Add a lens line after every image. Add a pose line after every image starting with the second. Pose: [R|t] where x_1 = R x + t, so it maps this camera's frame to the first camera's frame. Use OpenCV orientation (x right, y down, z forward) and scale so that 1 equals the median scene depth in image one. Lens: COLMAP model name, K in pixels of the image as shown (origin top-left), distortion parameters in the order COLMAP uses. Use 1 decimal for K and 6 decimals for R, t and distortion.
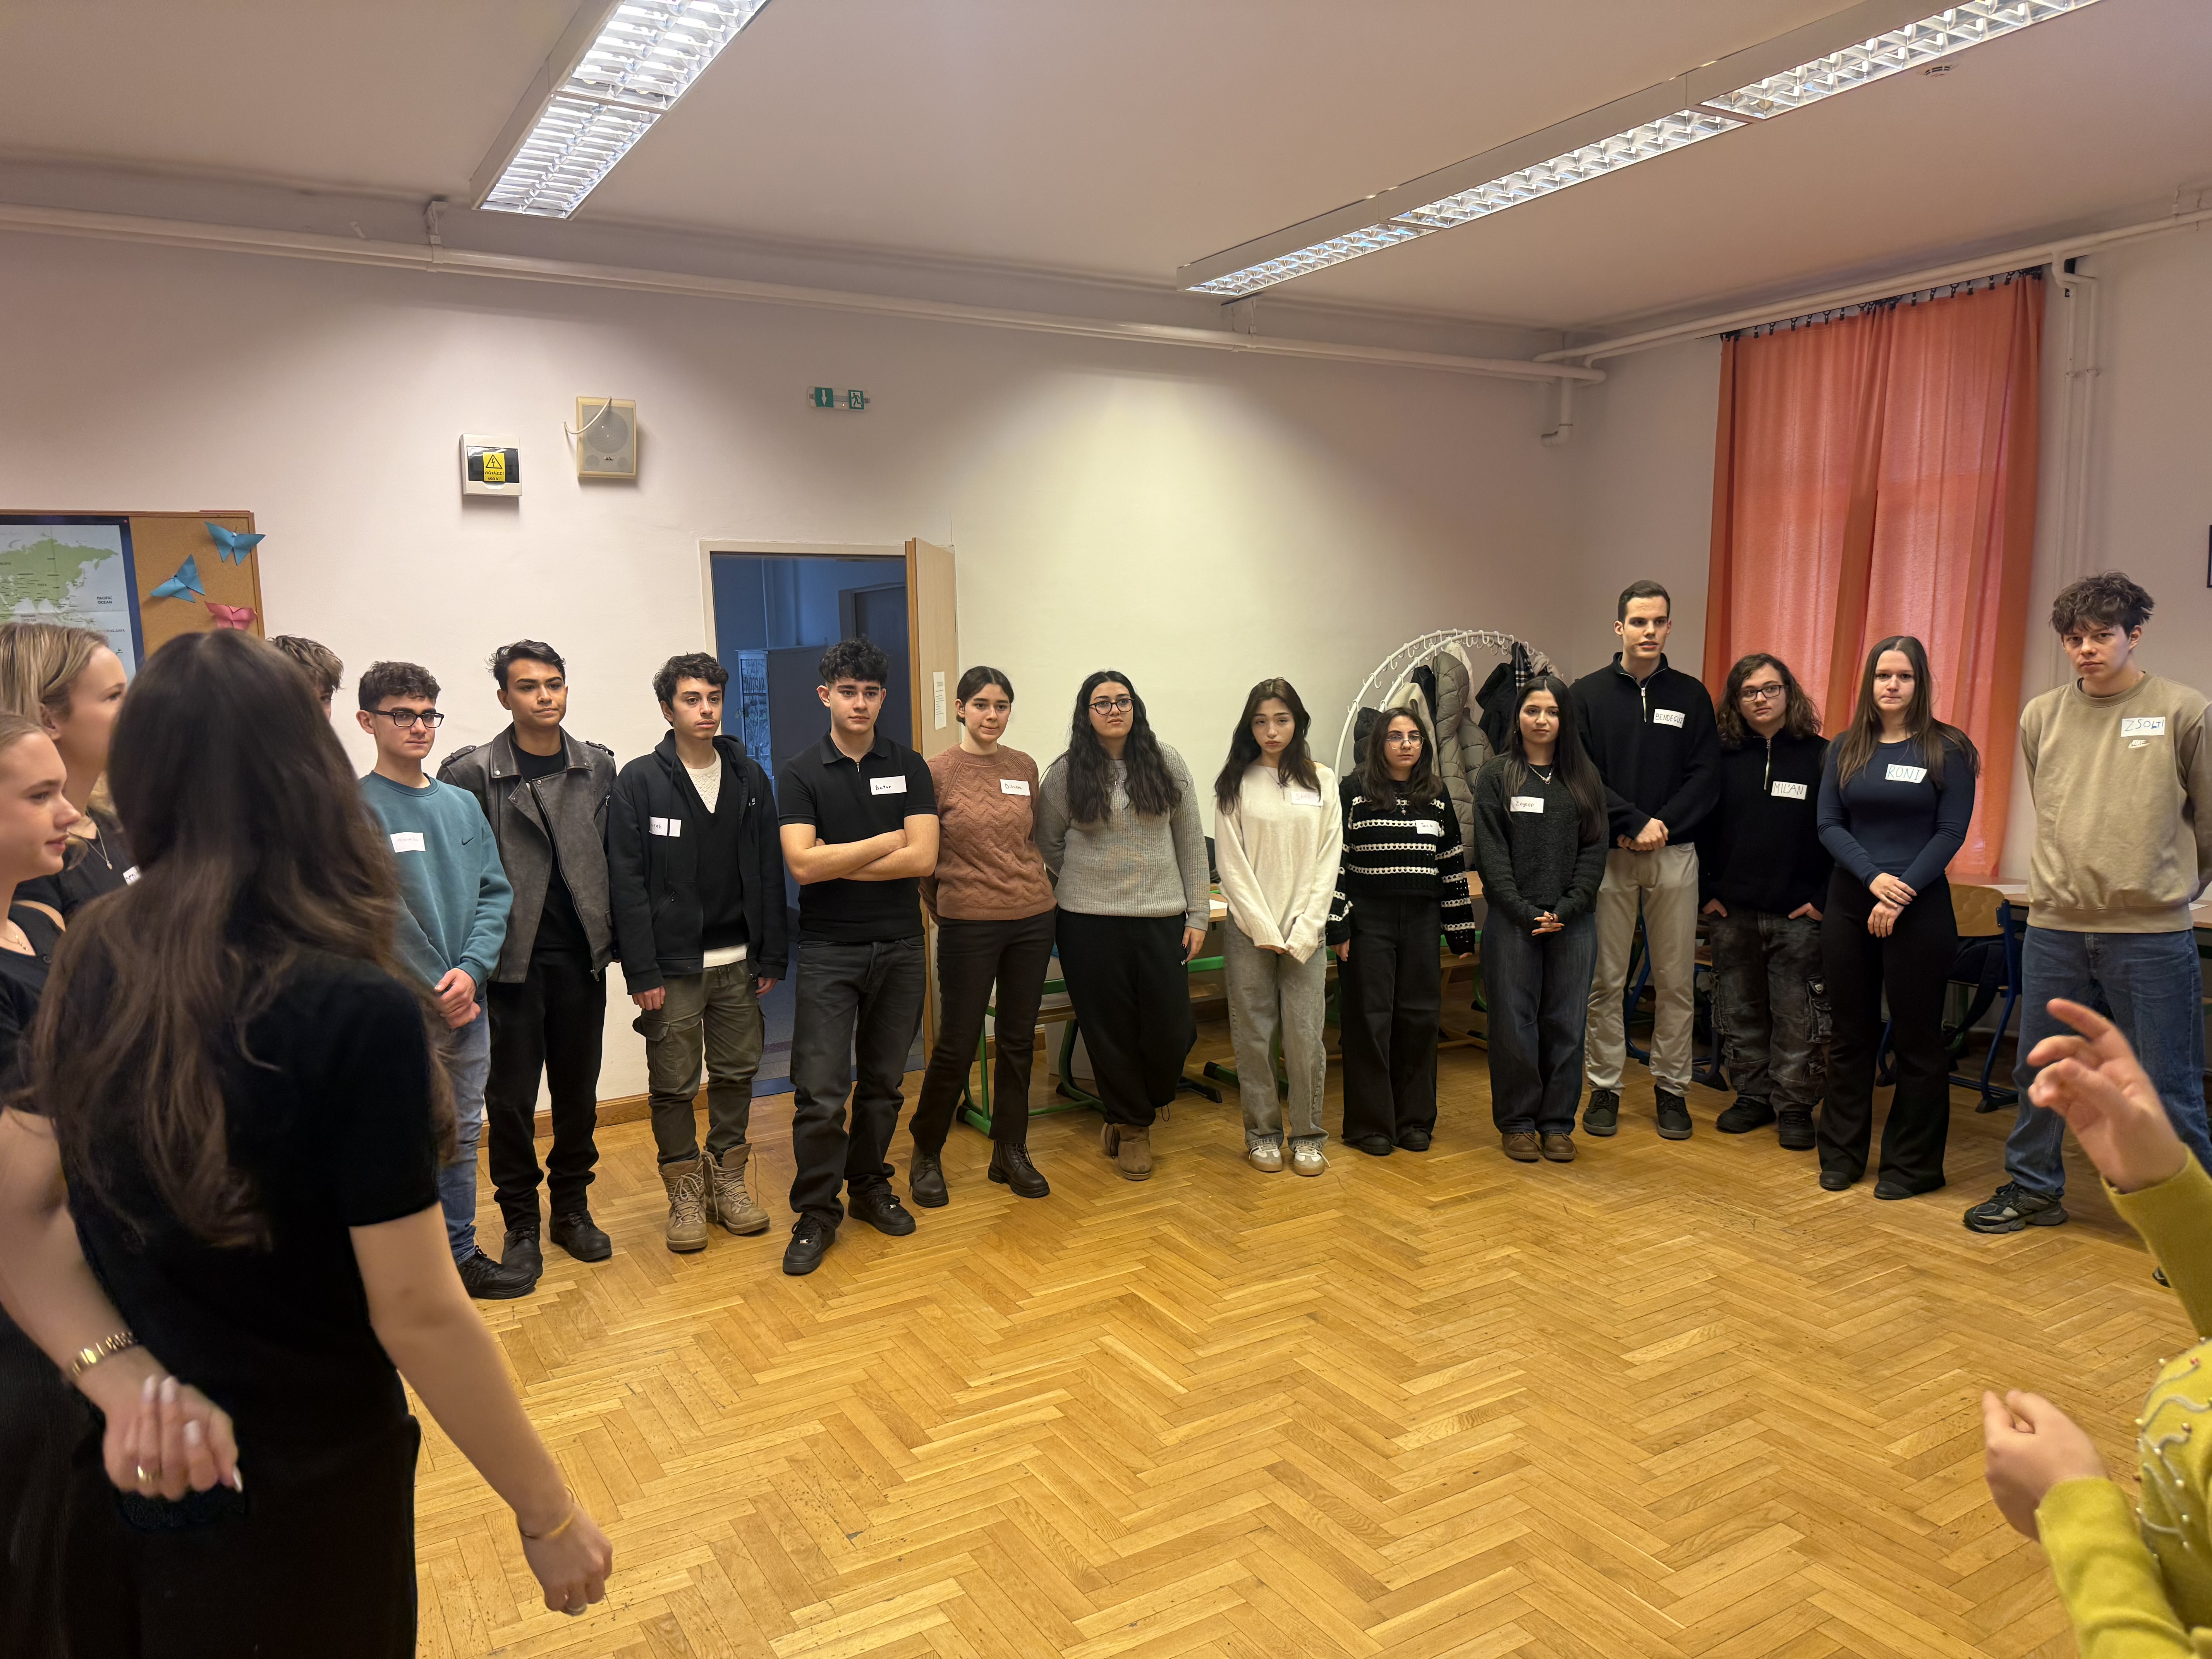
lens RADIAL K [[1536.8, 0, 1106.0], [0, 1536.8, 829.5], [0, 0, 1]] dist [0.069570, -0.041546]
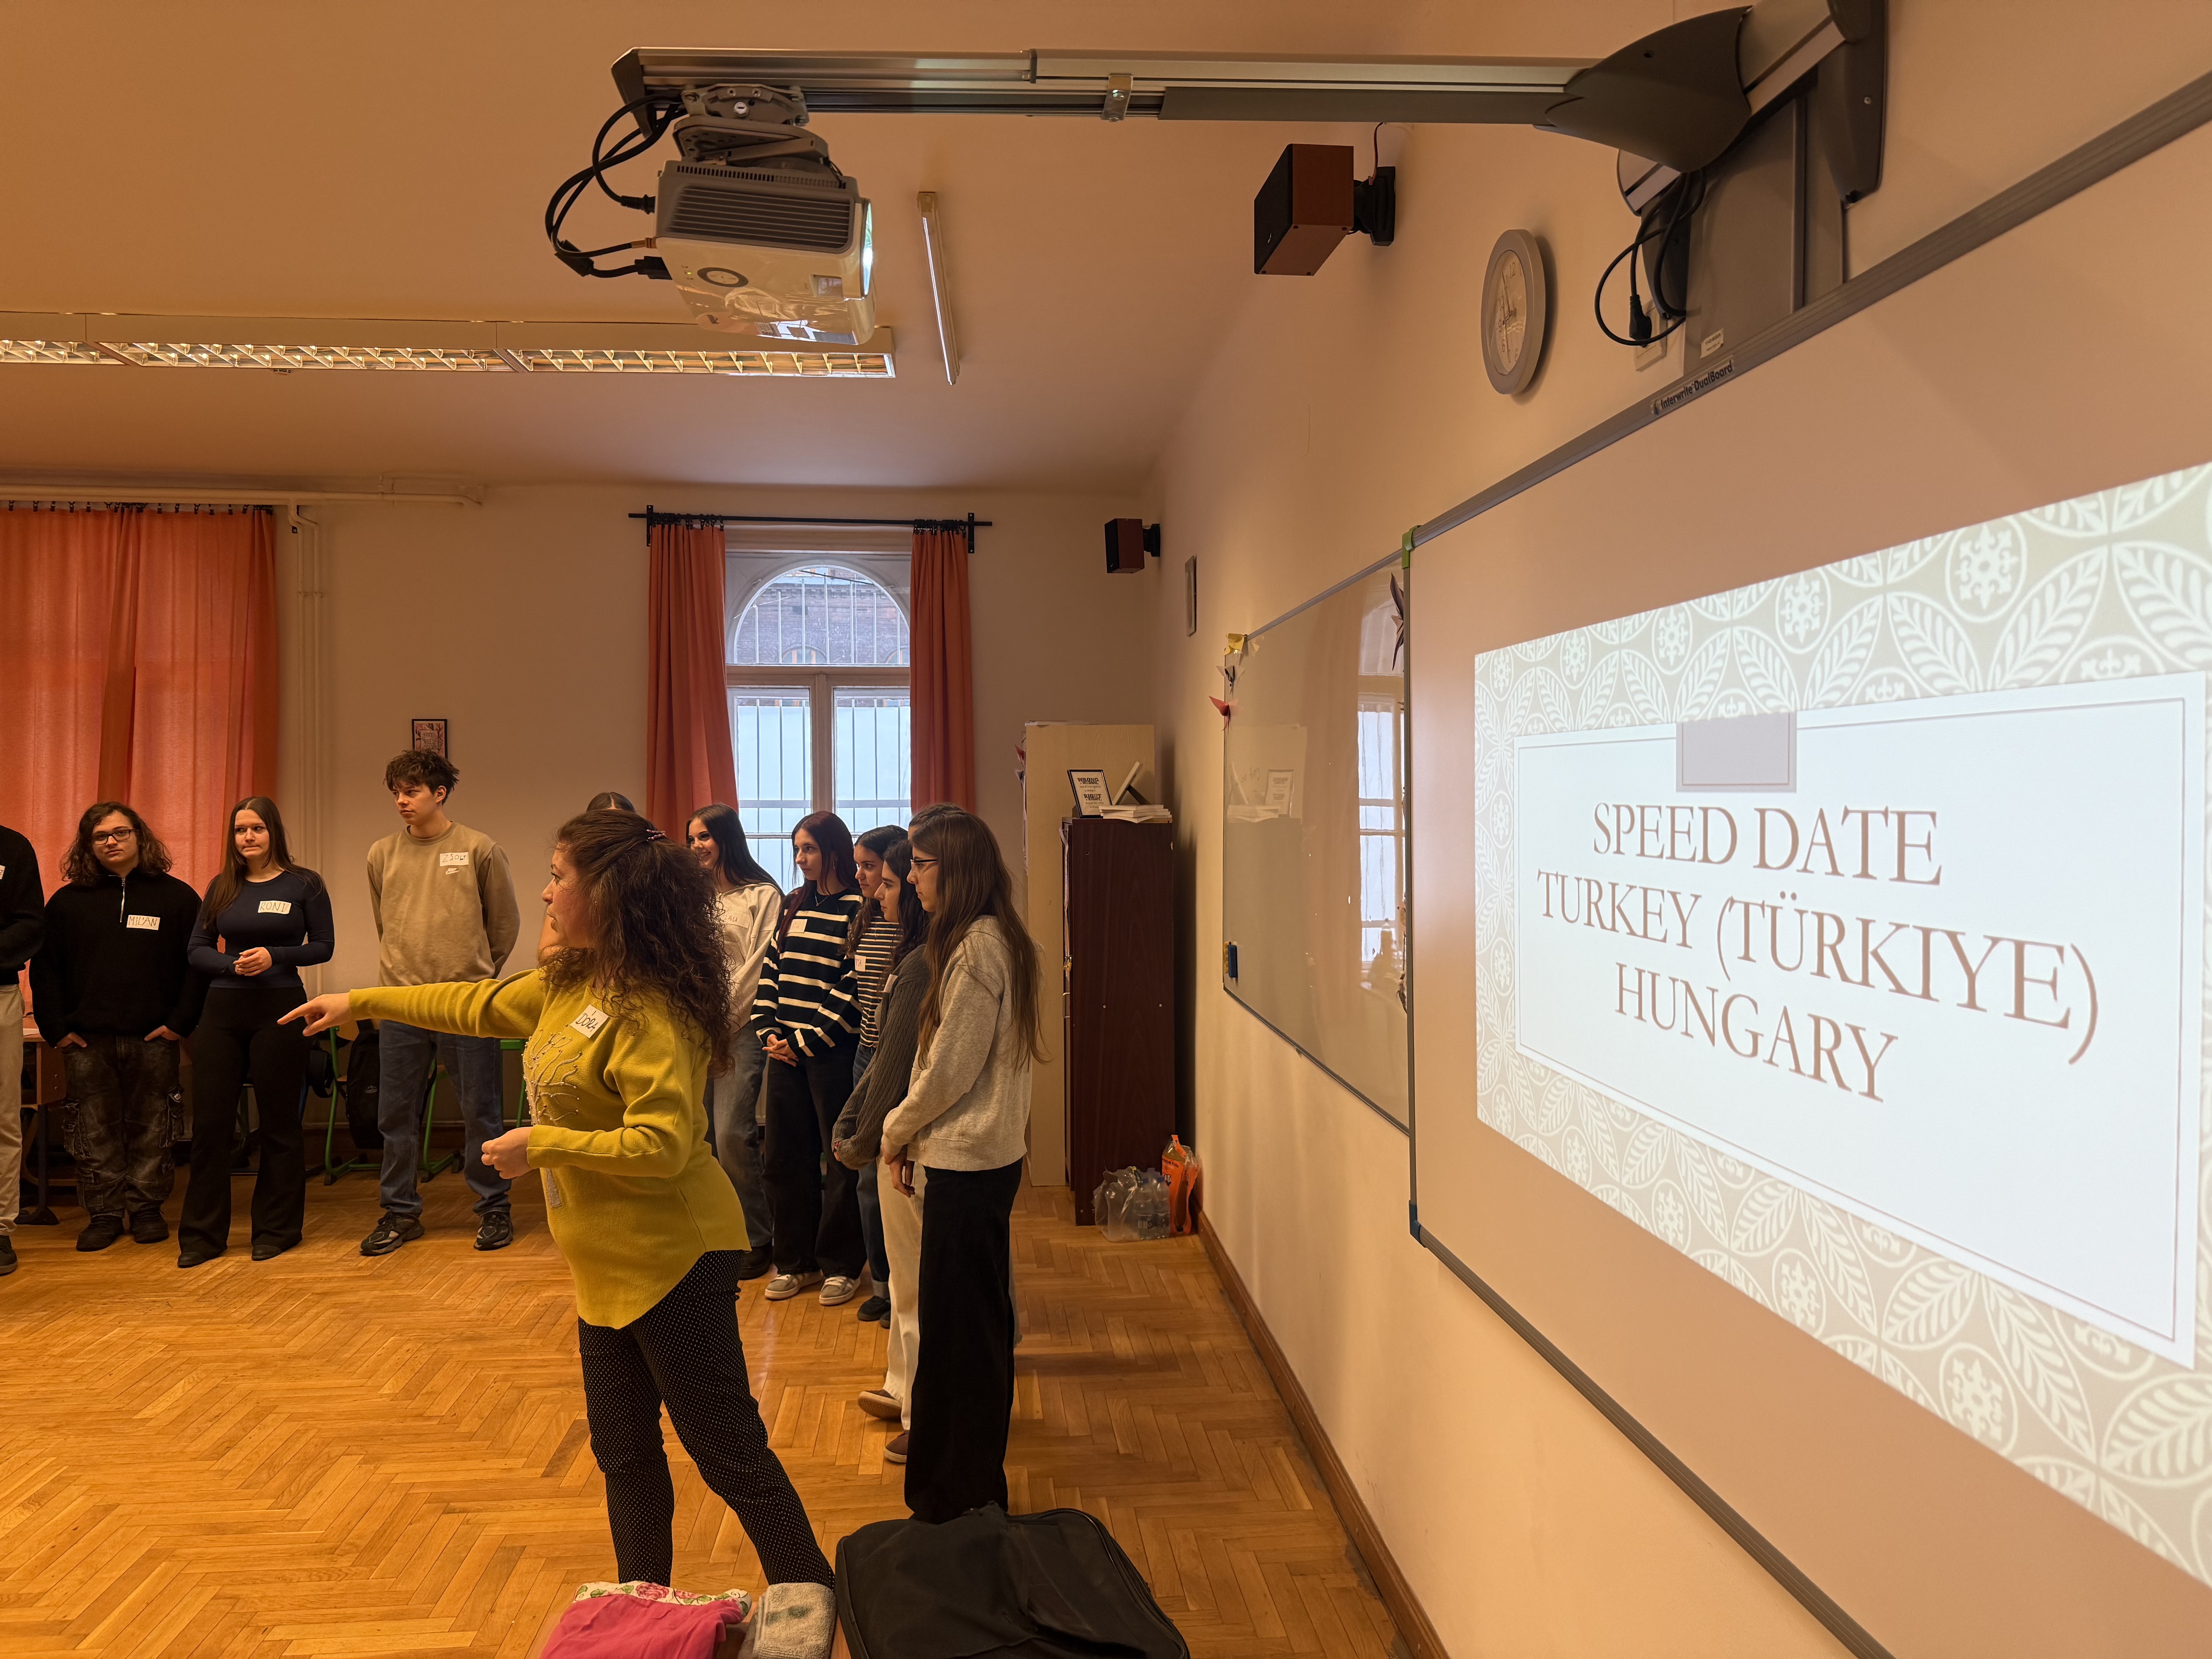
lens RADIAL K [[1529.5, 0, 1106.0], [0, 1529.5, 829.5], [0, 0, 1]] dist [0.000350, -0.132934]
pose [[0.416036, 0.019714, 0.909134, -0.243178], [0.089089, 0.994072, -0.062325, 0.035223], [-0.904973, 0.106923, 0.411814, -0.071847]]
